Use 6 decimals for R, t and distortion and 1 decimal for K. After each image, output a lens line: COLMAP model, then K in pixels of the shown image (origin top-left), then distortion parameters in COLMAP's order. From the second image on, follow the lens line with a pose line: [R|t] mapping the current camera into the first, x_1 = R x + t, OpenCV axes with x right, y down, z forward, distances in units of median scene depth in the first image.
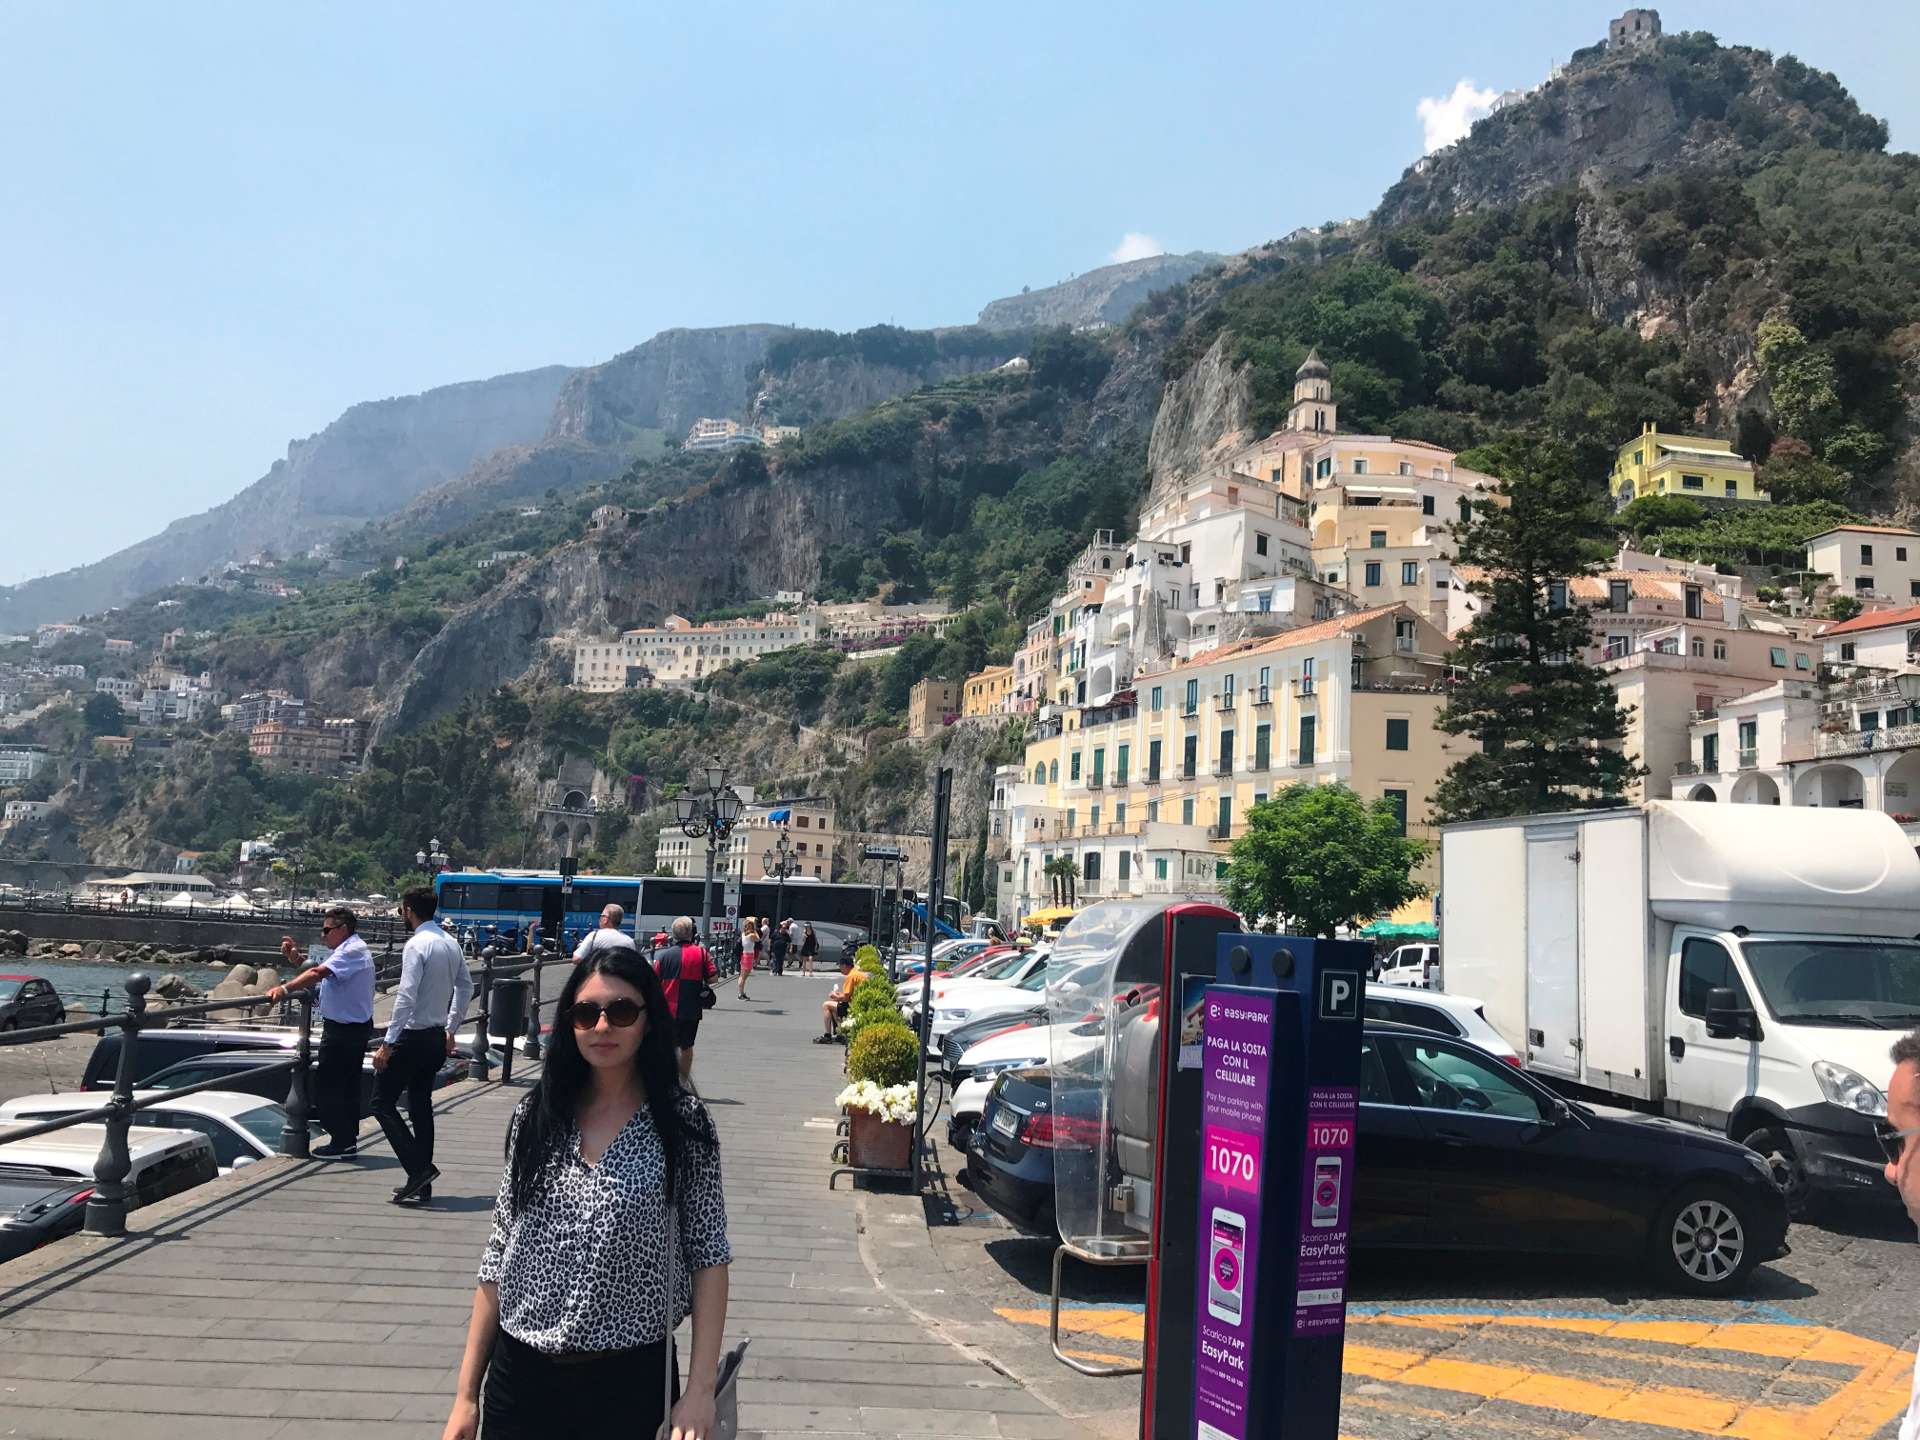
lens RADIAL K [[1552.5, 0, 960.4], [0, 1552.5, 724.8], [0, 0, 1]] dist [0.002710, -0.003267]
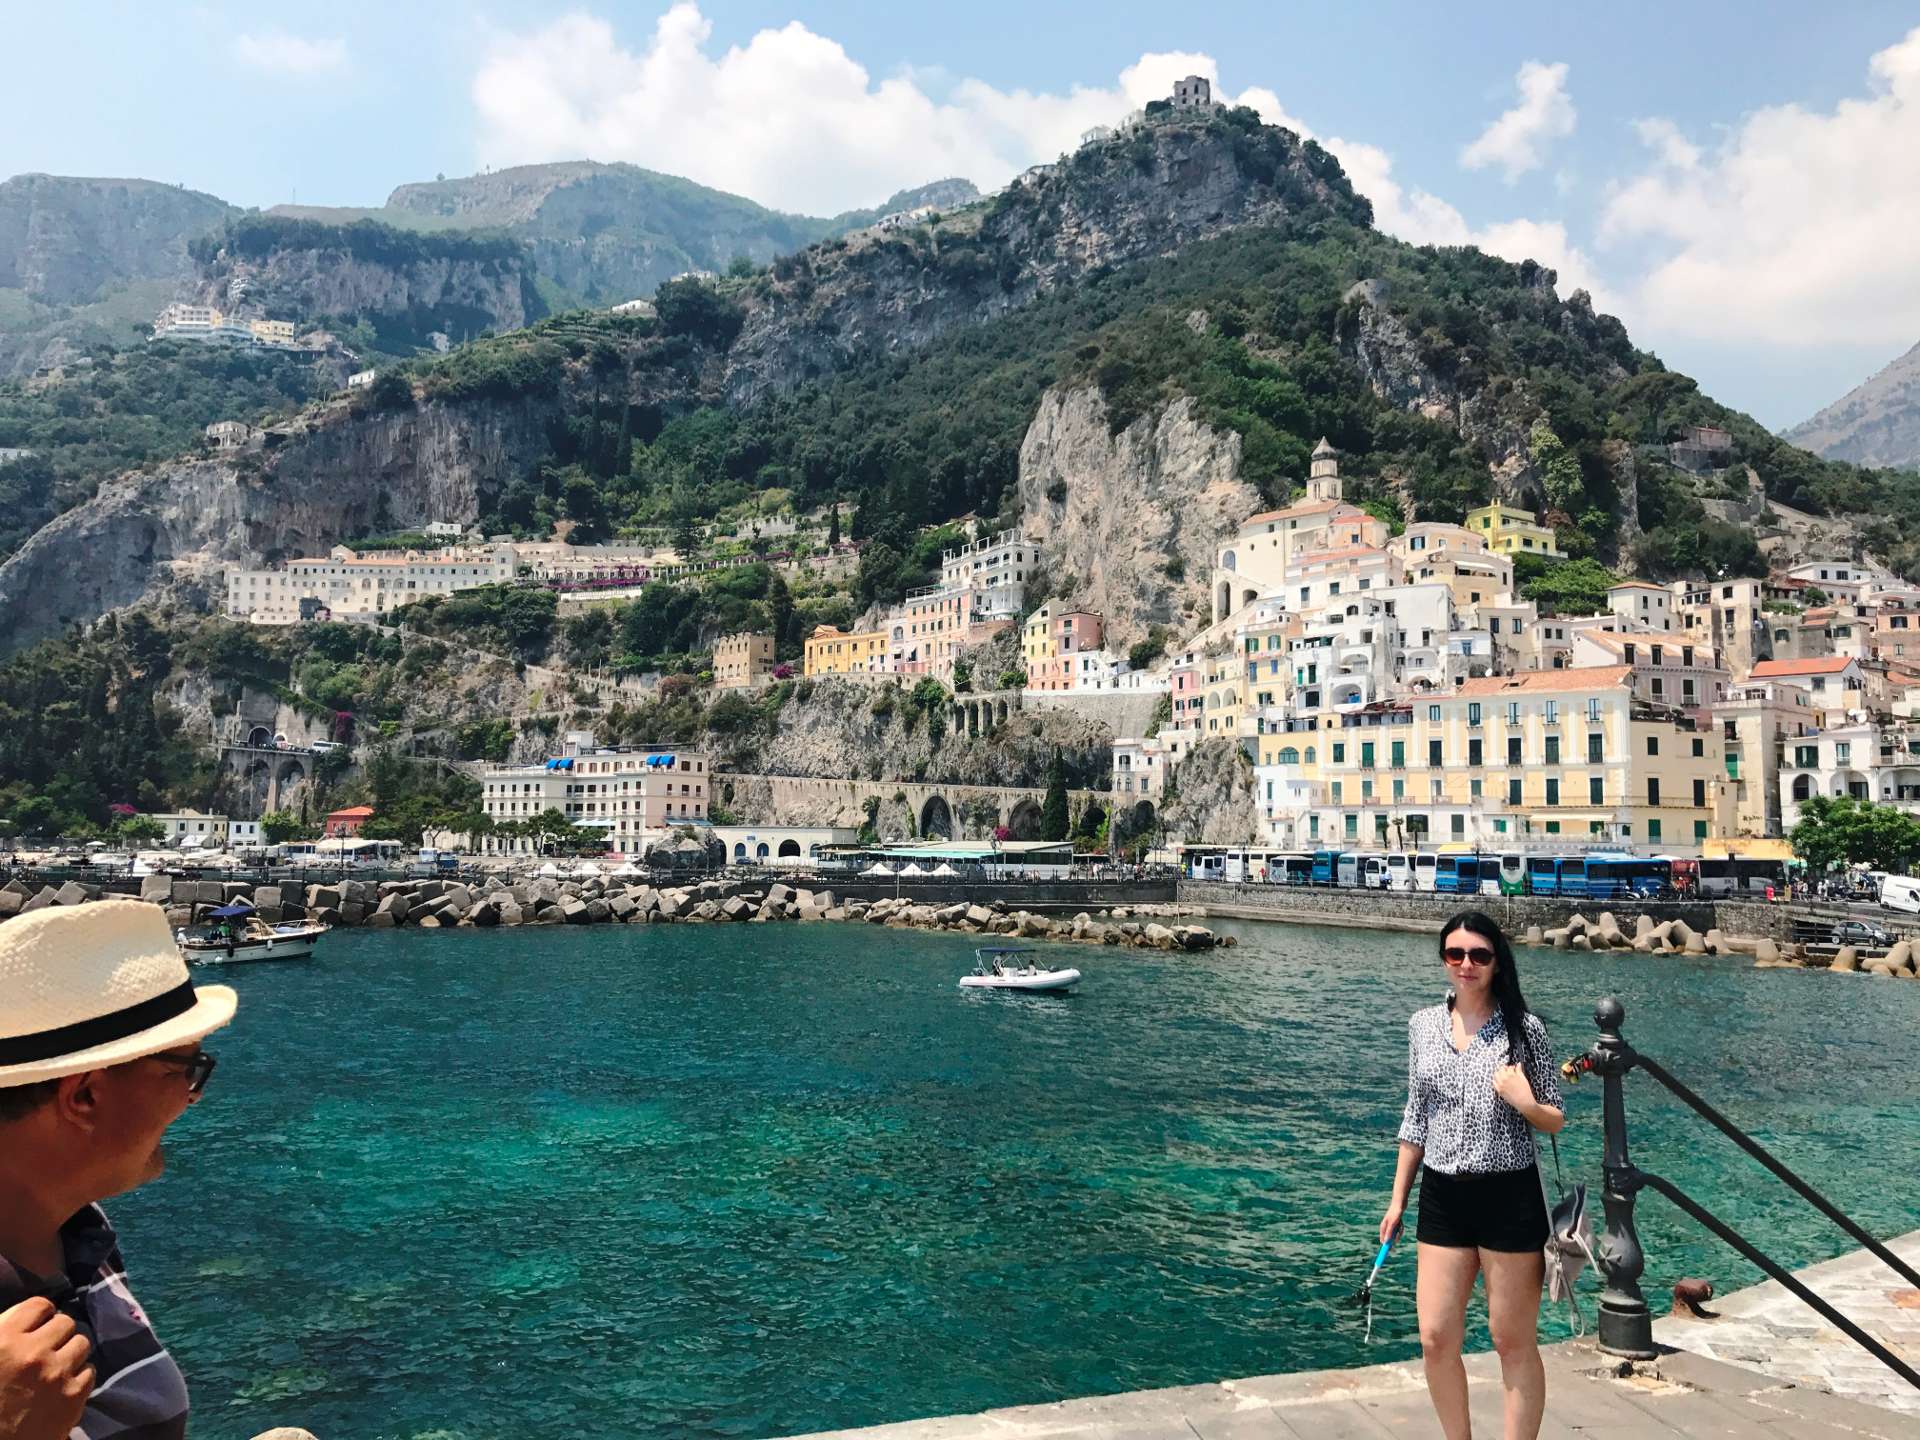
lens RADIAL K [[1552.5, 0, 952.1], [0, 1552.5, 703.3], [0, 0, 1]] dist [0.002710, -0.003267]
pose [[0.911624, -0.004236, 0.411003, -0.255588], [-0.016130, 0.998808, 0.046073, -0.024332], [-0.410708, -0.048631, 0.910469, -0.056017]]
